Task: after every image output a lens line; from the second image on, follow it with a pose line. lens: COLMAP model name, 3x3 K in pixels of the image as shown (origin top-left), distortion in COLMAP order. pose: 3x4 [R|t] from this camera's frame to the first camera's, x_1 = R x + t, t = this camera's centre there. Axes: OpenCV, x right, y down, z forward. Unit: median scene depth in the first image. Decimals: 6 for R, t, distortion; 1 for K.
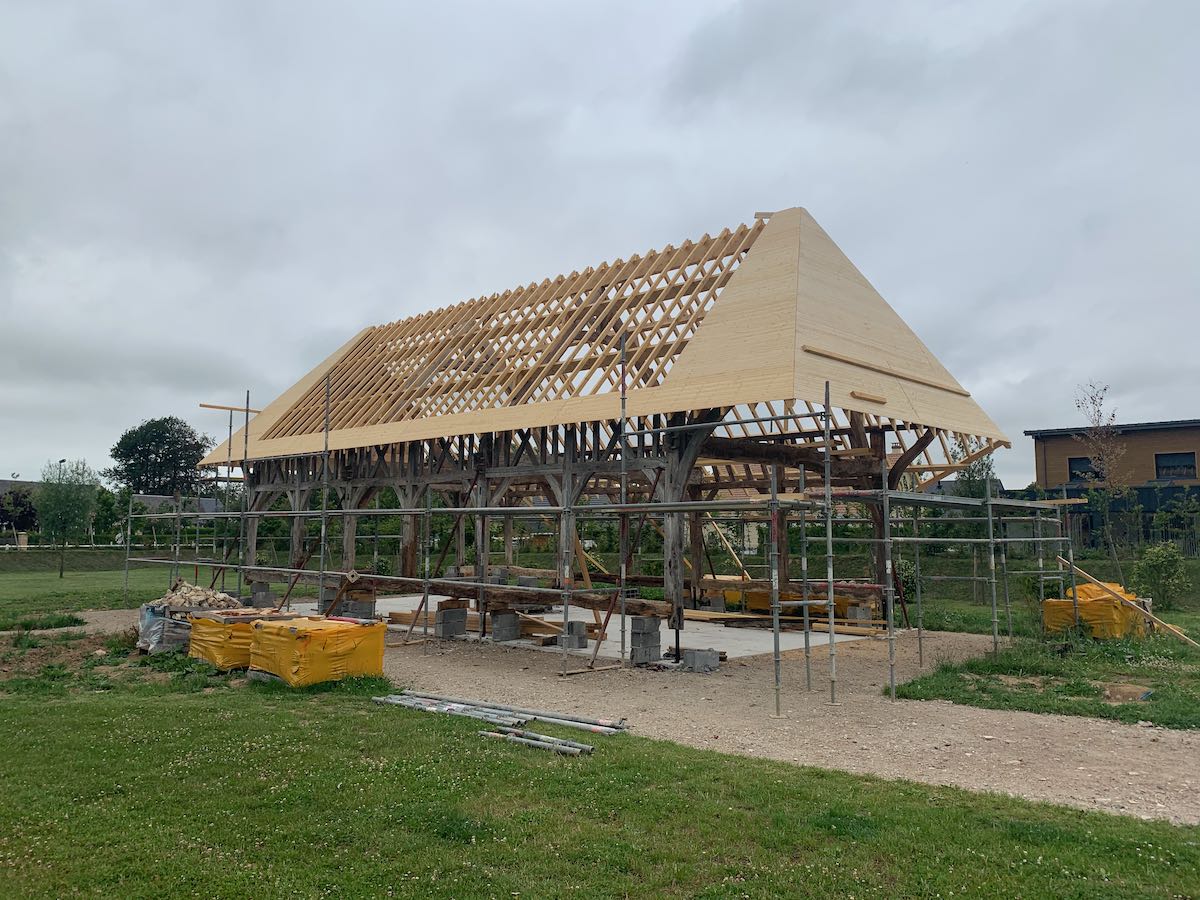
lens RADIAL K [[899.8, 0, 592.5], [0, 899.8, 444.8], [0, 0, 1]] dist [0.043733, -0.004854]
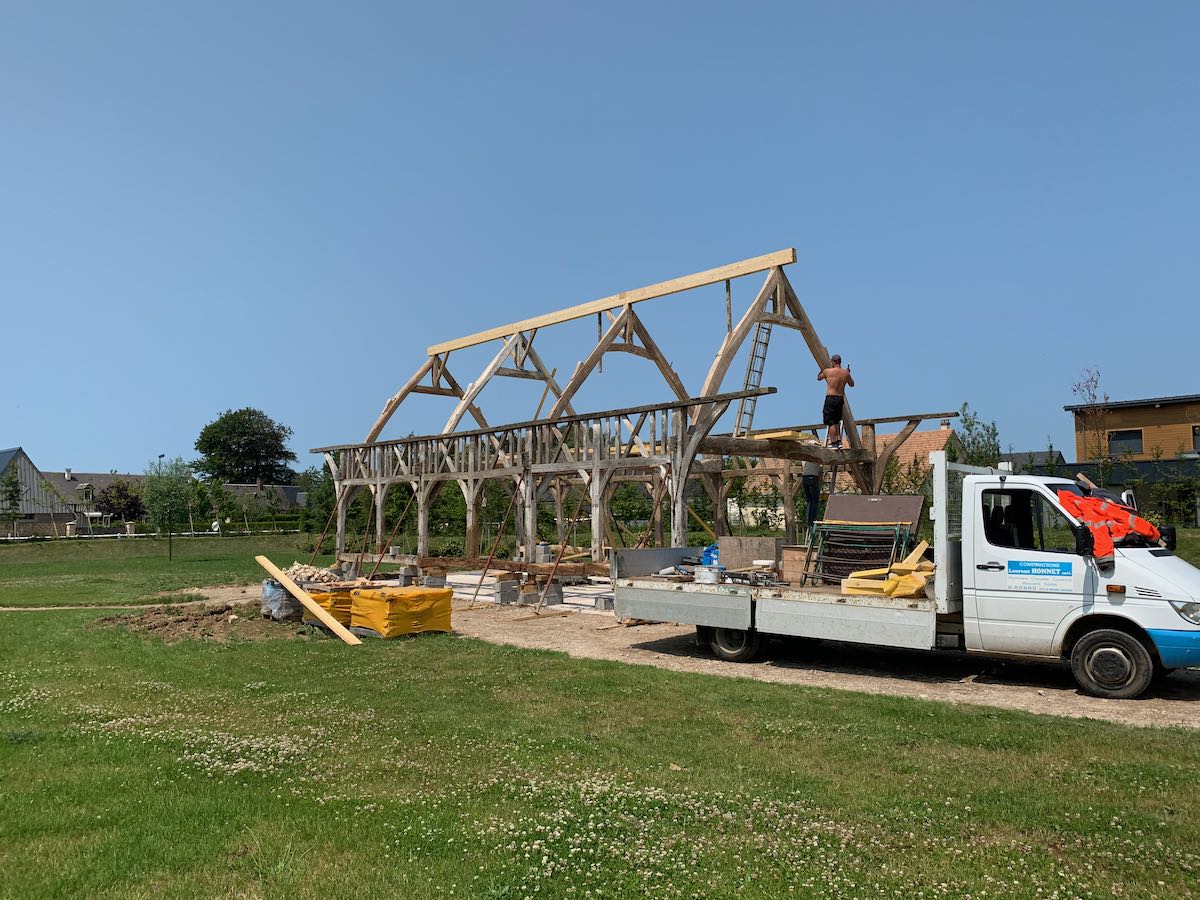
lens RADIAL K [[899.8, 0, 606.2], [0, 899.8, 453.3], [0, 0, 1]] dist [0.043733, -0.004854]
pose [[0.997888, -0.023949, -0.060378, 0.036190], [0.025867, 0.999179, 0.031179, -0.016127], [0.059582, -0.032675, 0.997688, -0.134199]]
